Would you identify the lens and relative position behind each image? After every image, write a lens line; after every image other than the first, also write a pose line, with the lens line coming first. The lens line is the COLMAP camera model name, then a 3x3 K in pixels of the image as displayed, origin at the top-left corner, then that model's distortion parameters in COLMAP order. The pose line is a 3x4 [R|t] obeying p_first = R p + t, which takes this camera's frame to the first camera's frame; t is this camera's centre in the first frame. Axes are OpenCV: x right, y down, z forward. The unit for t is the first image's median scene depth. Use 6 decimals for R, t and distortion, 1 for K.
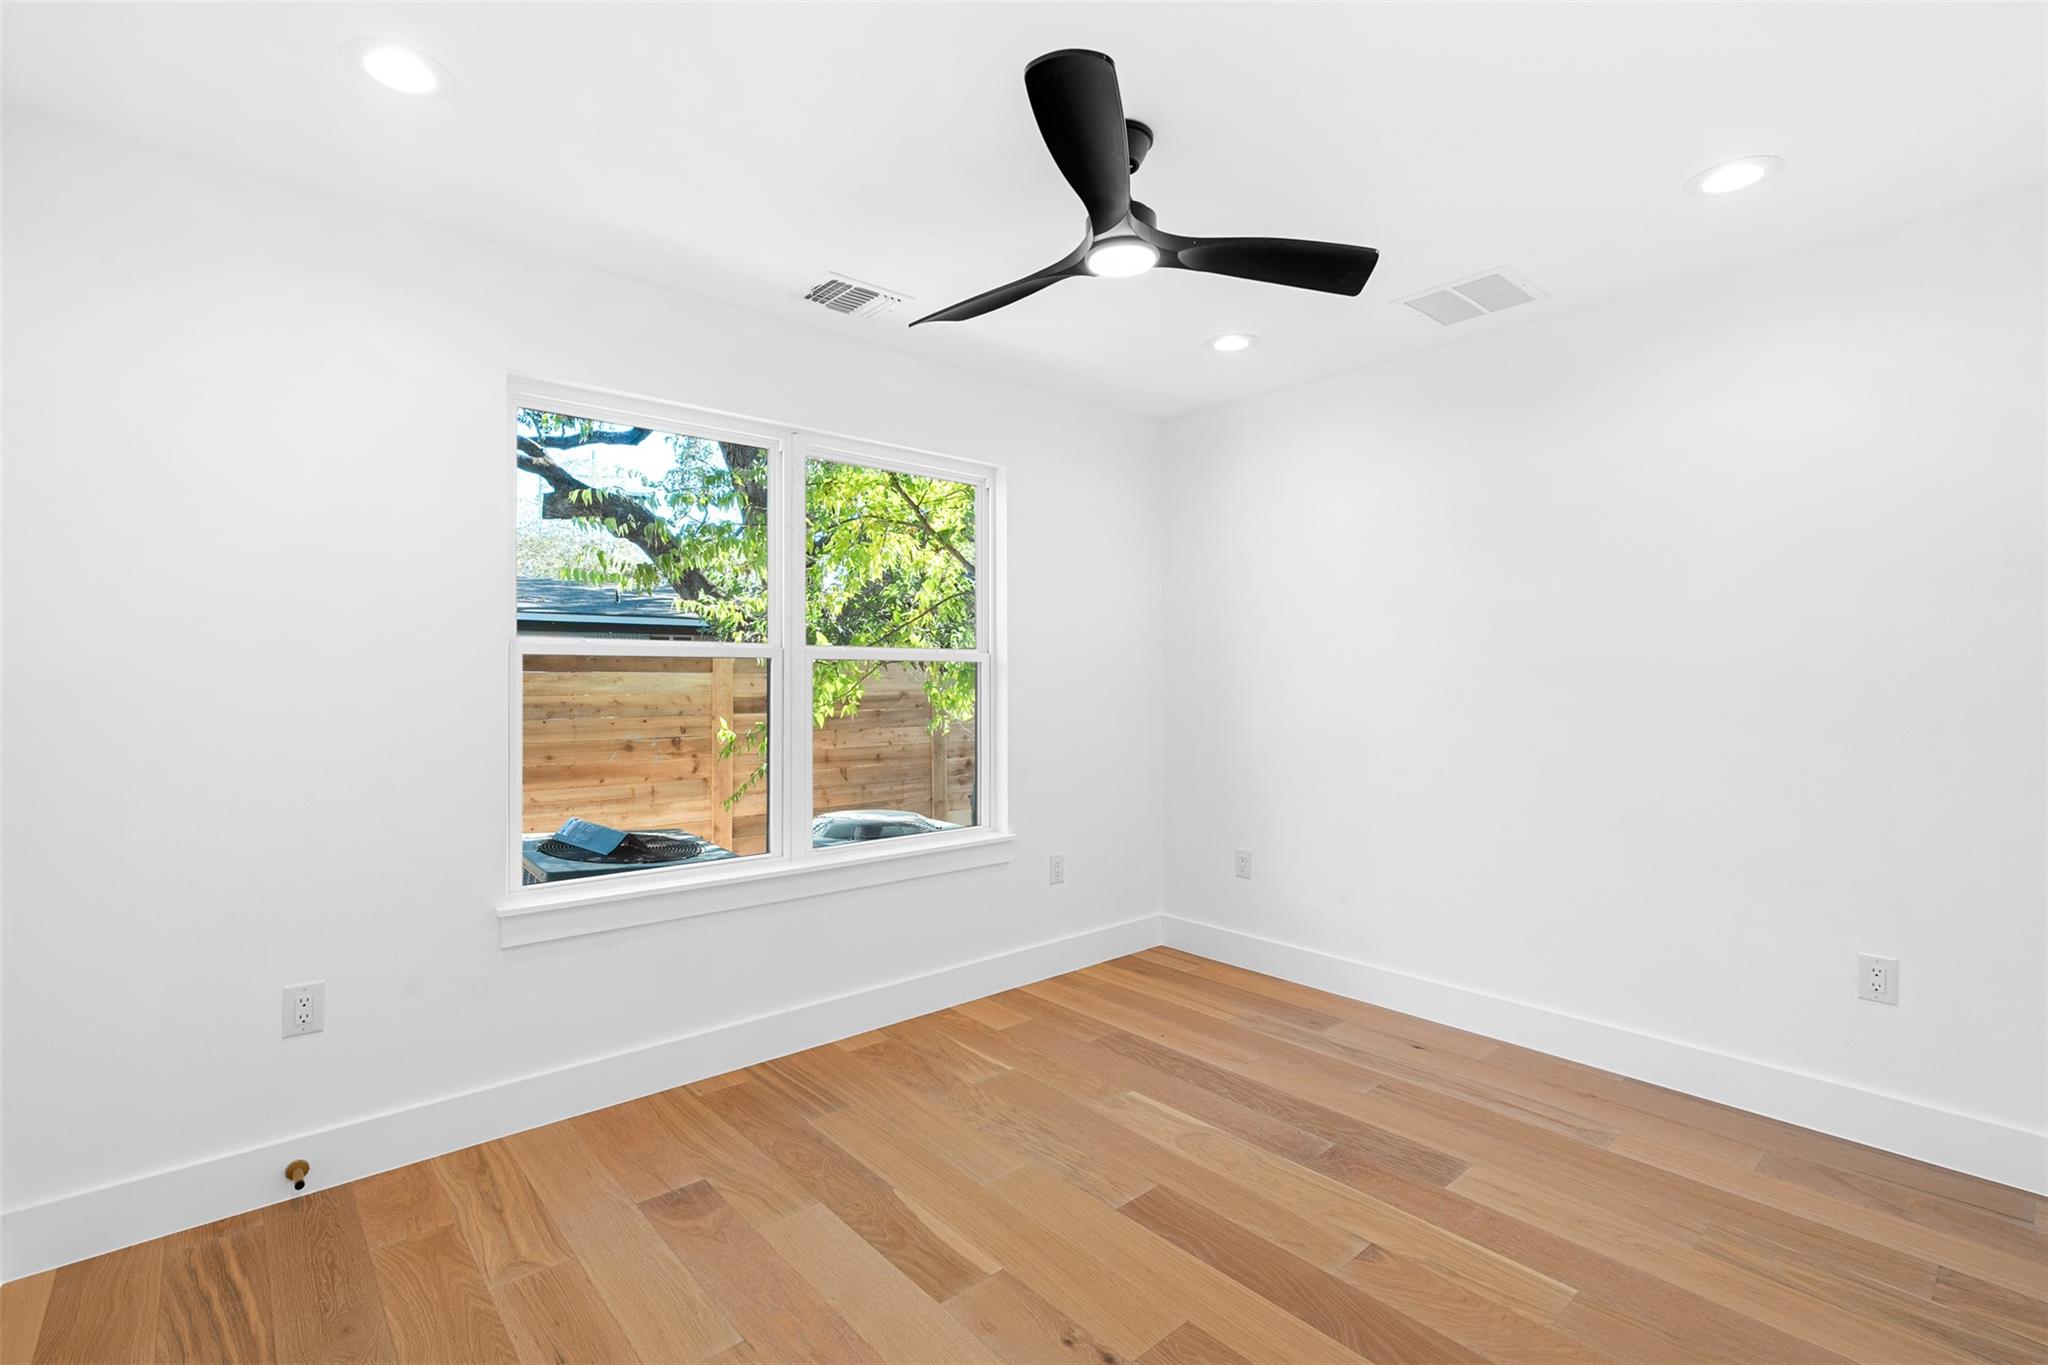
lens RADIAL K [[939.3, 0, 1018.8], [0, 939.3, 673.6], [0, 0, 1]] dist [0.013631, 0.000771]
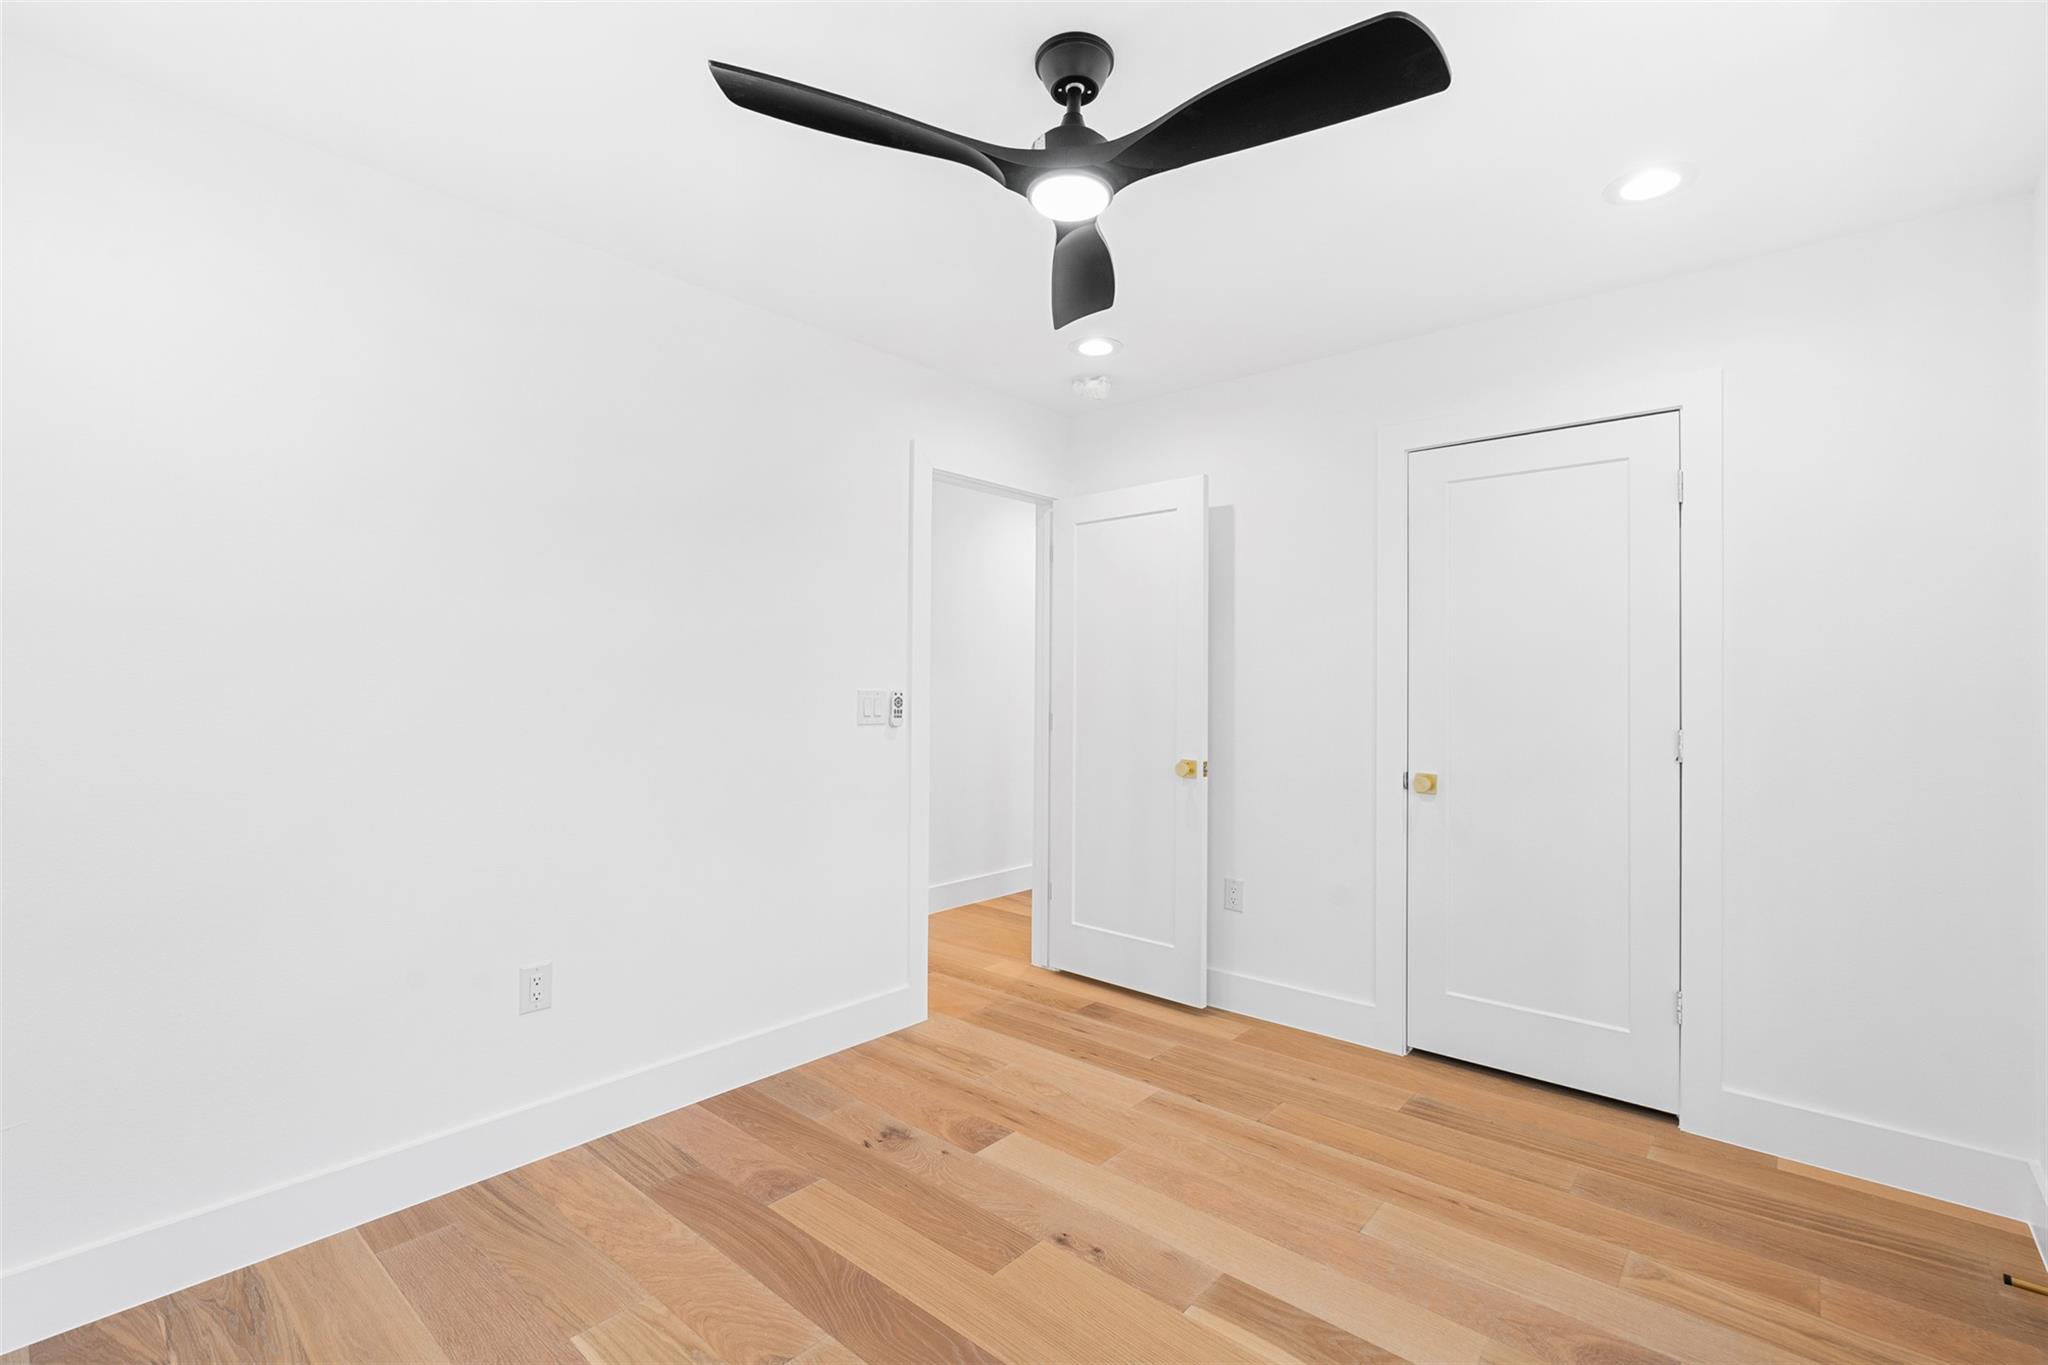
lens RADIAL K [[939.3, 0, 1017.8], [0, 939.3, 673.9], [0, 0, 1]] dist [0.013631, 0.000771]
pose [[-0.990747, -0.011688, -0.135218, 0.289502], [-0.010427, 0.999895, -0.010034, 0.008120], [0.135321, -0.008531, -0.990765, 1.977292]]
